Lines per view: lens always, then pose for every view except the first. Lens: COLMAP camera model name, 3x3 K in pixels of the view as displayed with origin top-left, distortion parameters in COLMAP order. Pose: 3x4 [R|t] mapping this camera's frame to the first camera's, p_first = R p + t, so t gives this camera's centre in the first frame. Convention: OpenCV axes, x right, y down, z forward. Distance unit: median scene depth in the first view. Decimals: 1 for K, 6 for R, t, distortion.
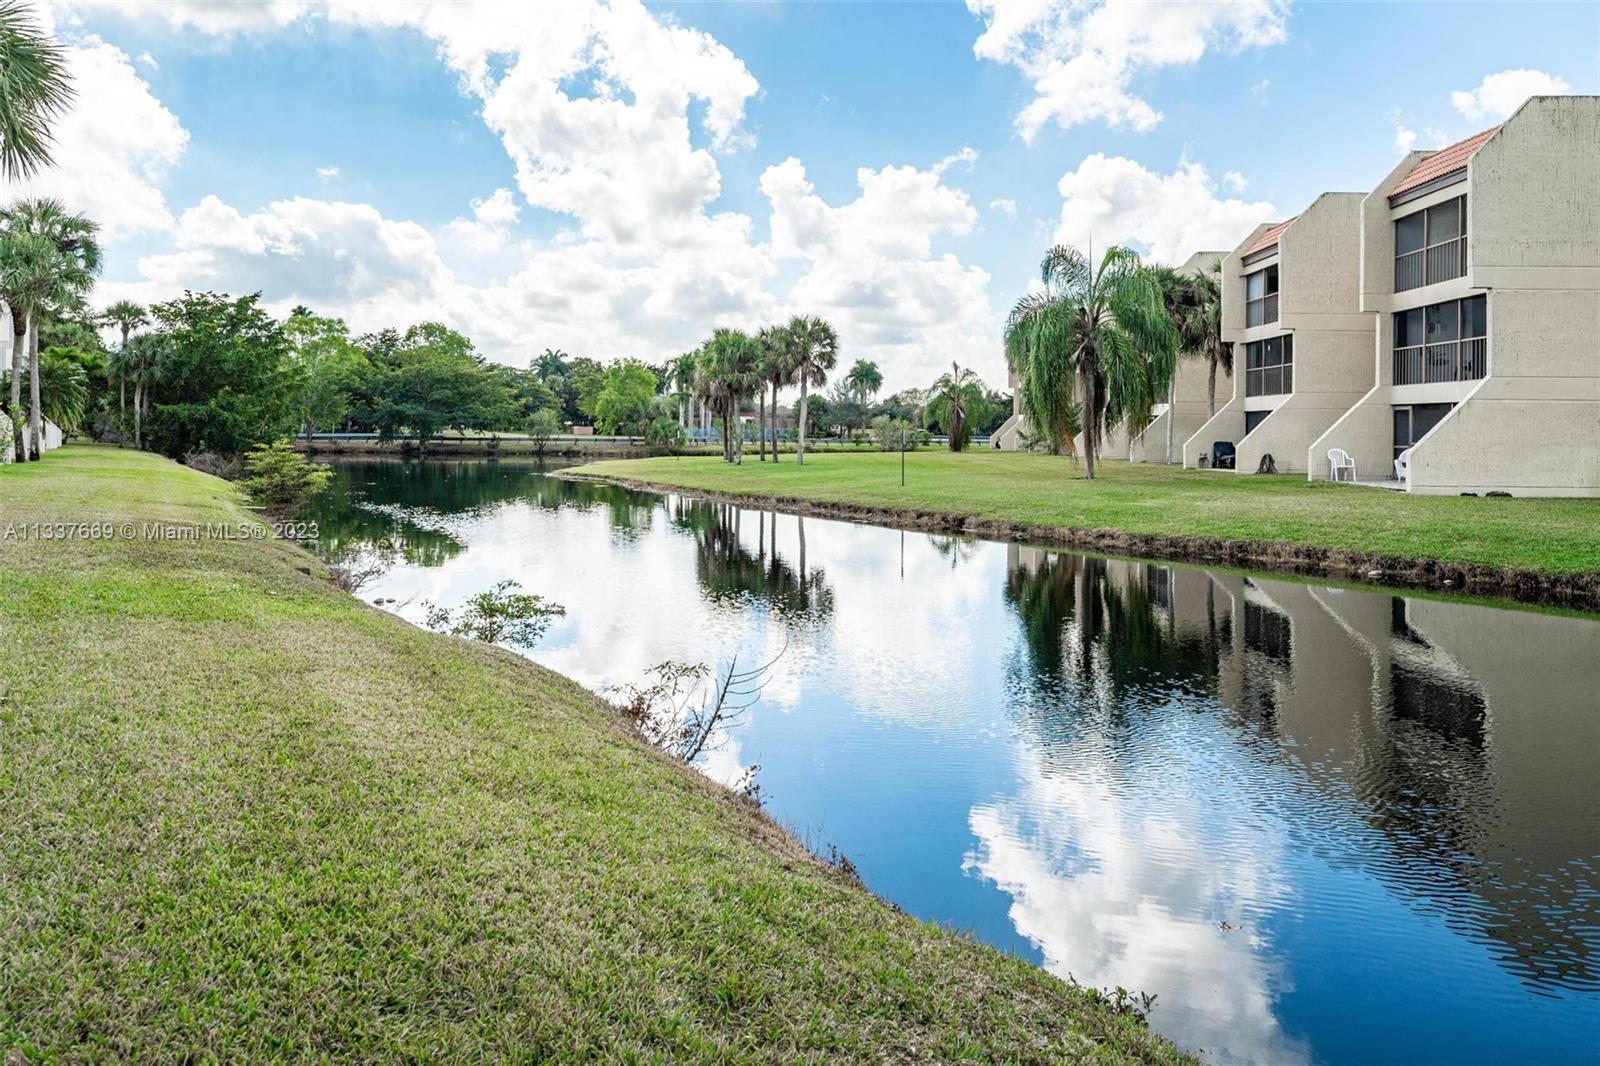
lens RADIAL K [[1075.9, 0, 804.5], [0, 1075.9, 425.1], [0, 0, 1]] dist [0.006229, 0.002930]
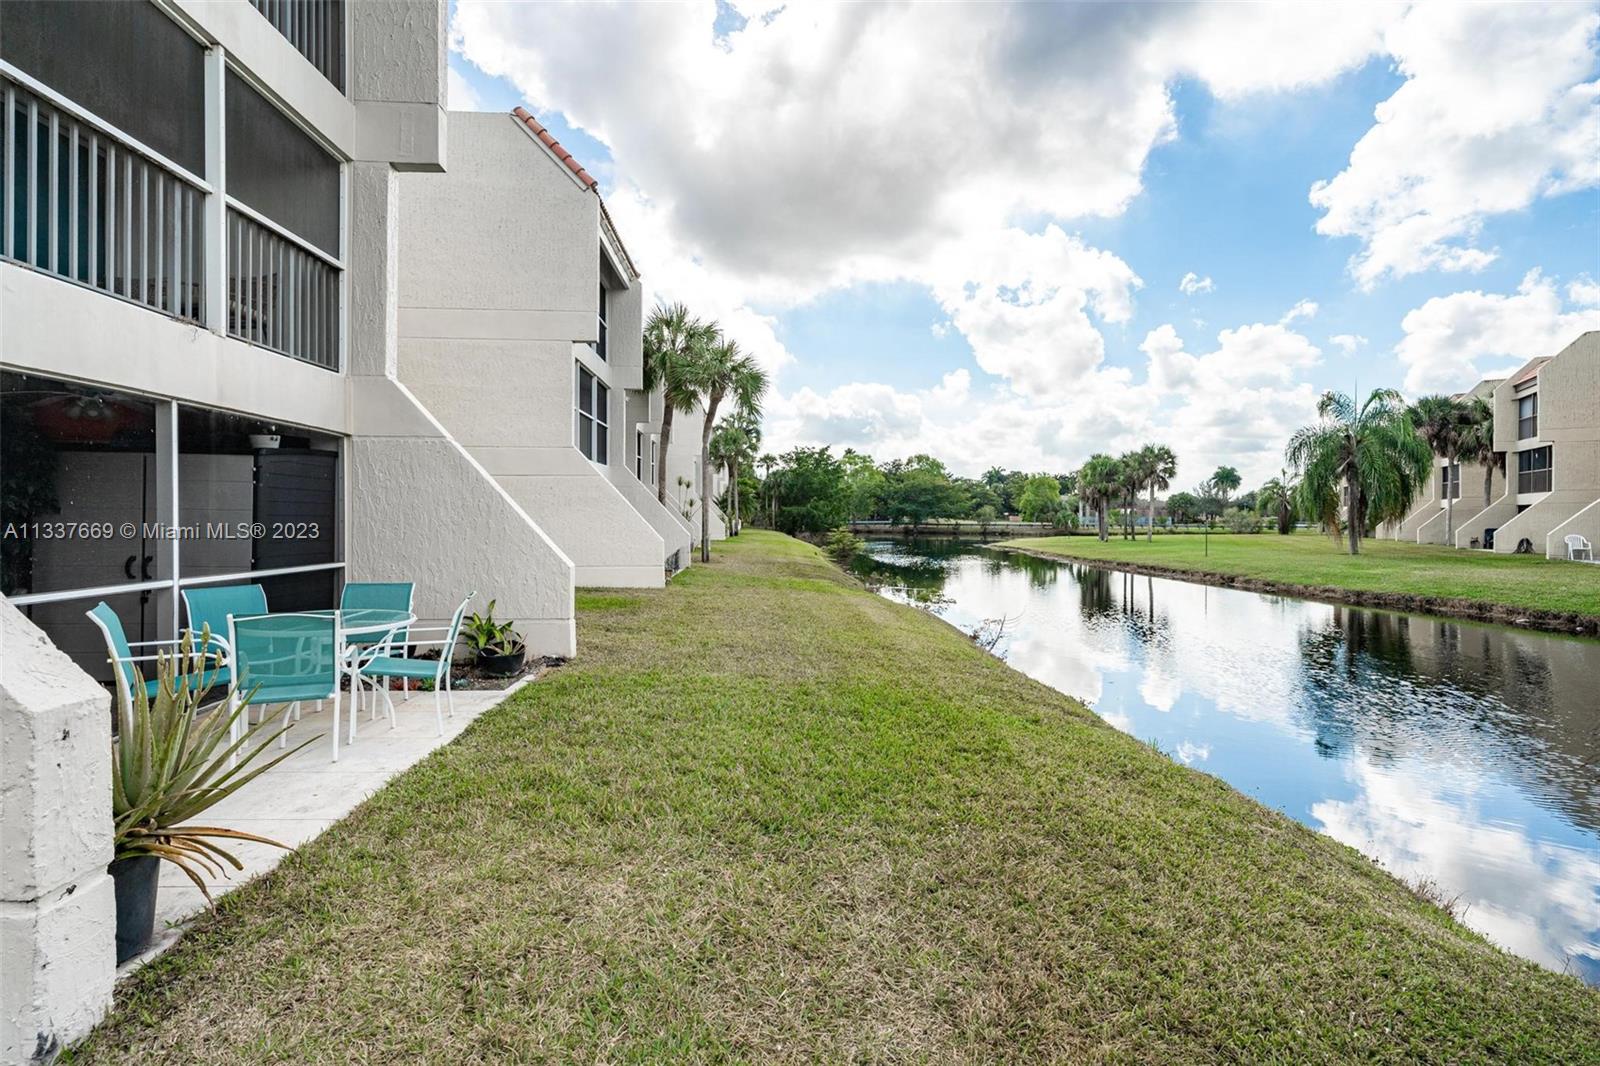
lens RADIAL K [[746.1, 0, 804.0], [0, 746.1, 528.5], [0, 0, 1]] dist [-0.001024, -0.000288]
pose [[0.879062, 0.003649, -0.476694, 0.064353], [0.006129, 0.999802, 0.018956, -0.005180], [0.476668, -0.019585, 0.878865, -0.144722]]
